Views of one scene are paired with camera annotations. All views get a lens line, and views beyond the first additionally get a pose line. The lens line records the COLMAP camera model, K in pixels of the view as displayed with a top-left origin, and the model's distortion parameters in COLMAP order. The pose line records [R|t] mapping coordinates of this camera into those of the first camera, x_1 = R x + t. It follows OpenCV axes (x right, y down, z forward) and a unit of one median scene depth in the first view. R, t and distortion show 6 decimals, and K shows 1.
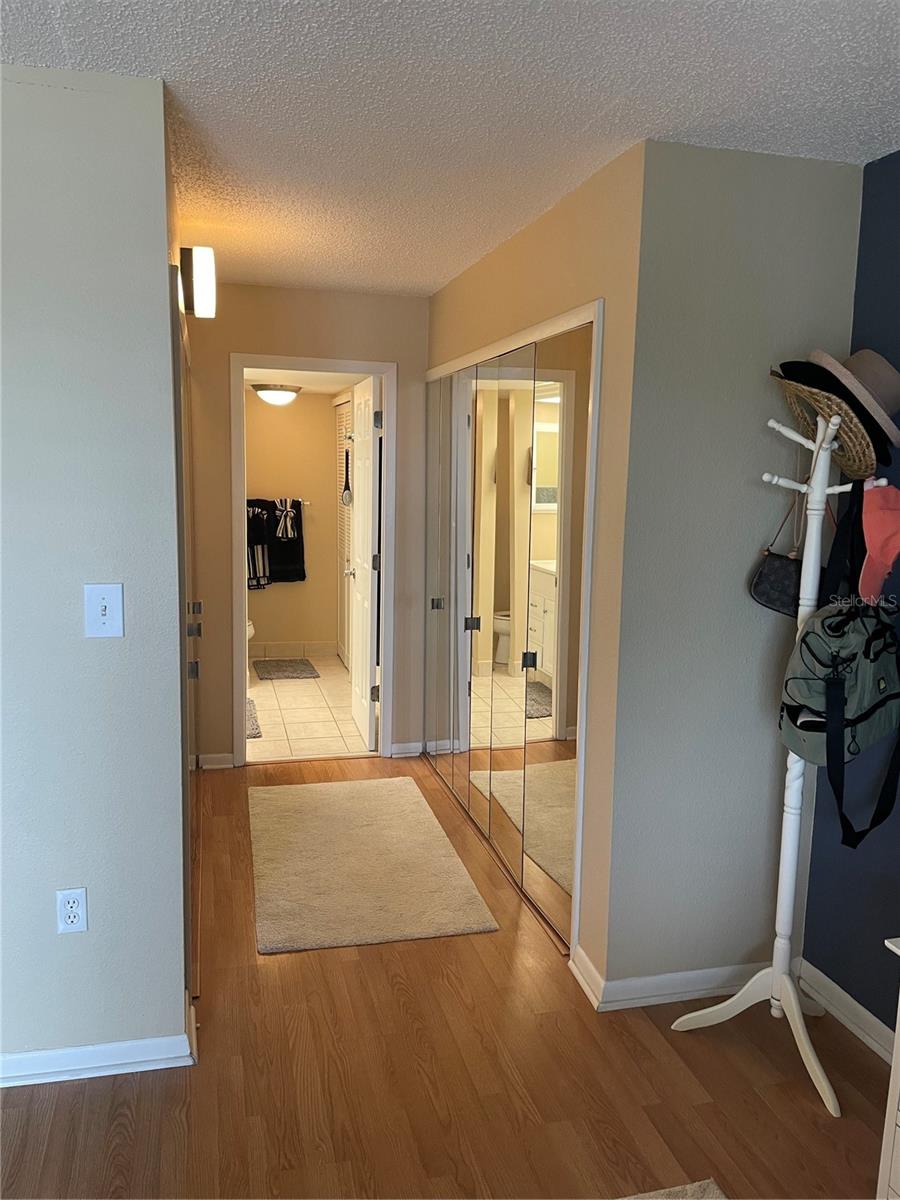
lens RADIAL K [[916.2, 0, 446.8], [0, 916.2, 599.0], [0, 0, 1]] dist [0.079063, -0.104144]
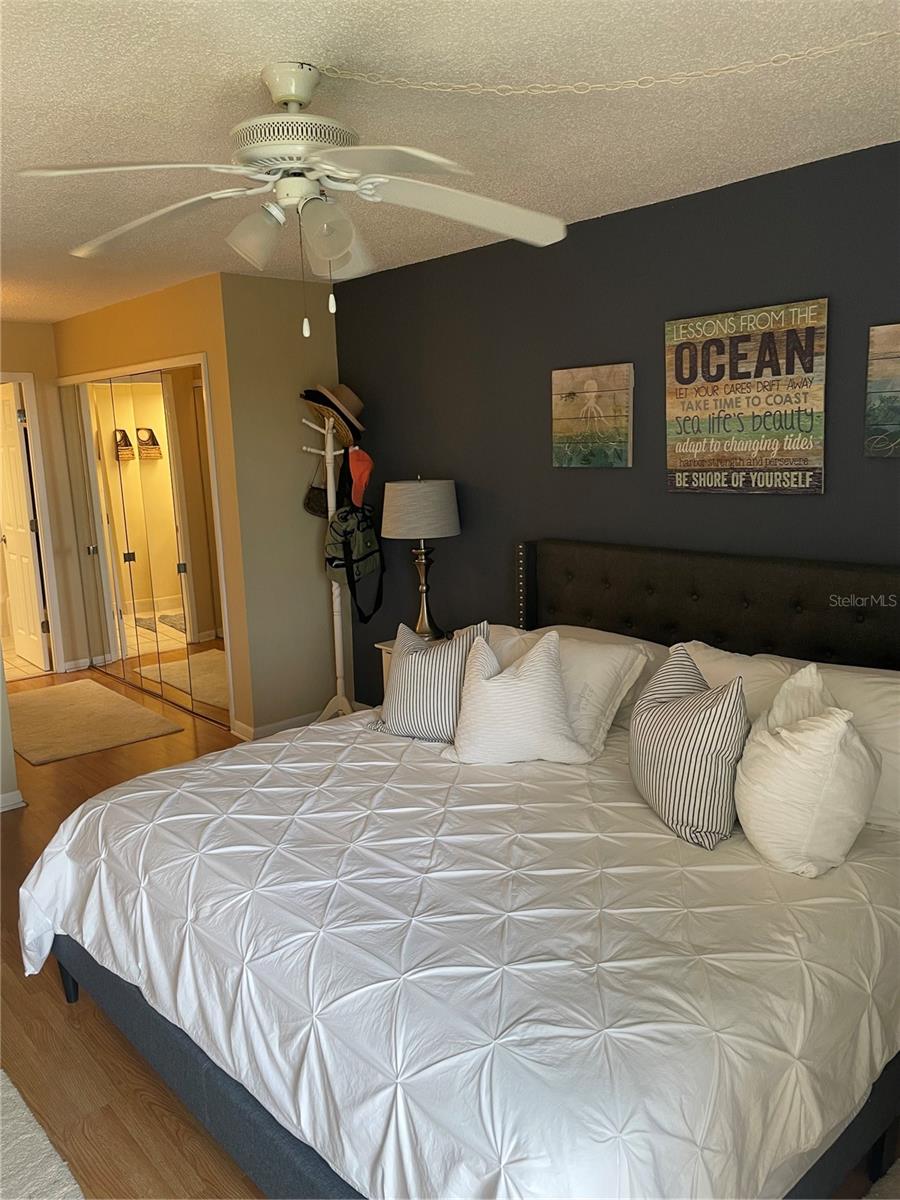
lens RADIAL K [[916.2, 0, 451.9], [0, 916.2, 600.9], [0, 0, 1]] dist [0.079063, -0.104144]
pose [[0.892707, -0.125306, 0.432866, -0.273398], [0.110944, 0.992110, 0.058395, 0.115646], [-0.436768, -0.004105, 0.899565, -0.932921]]
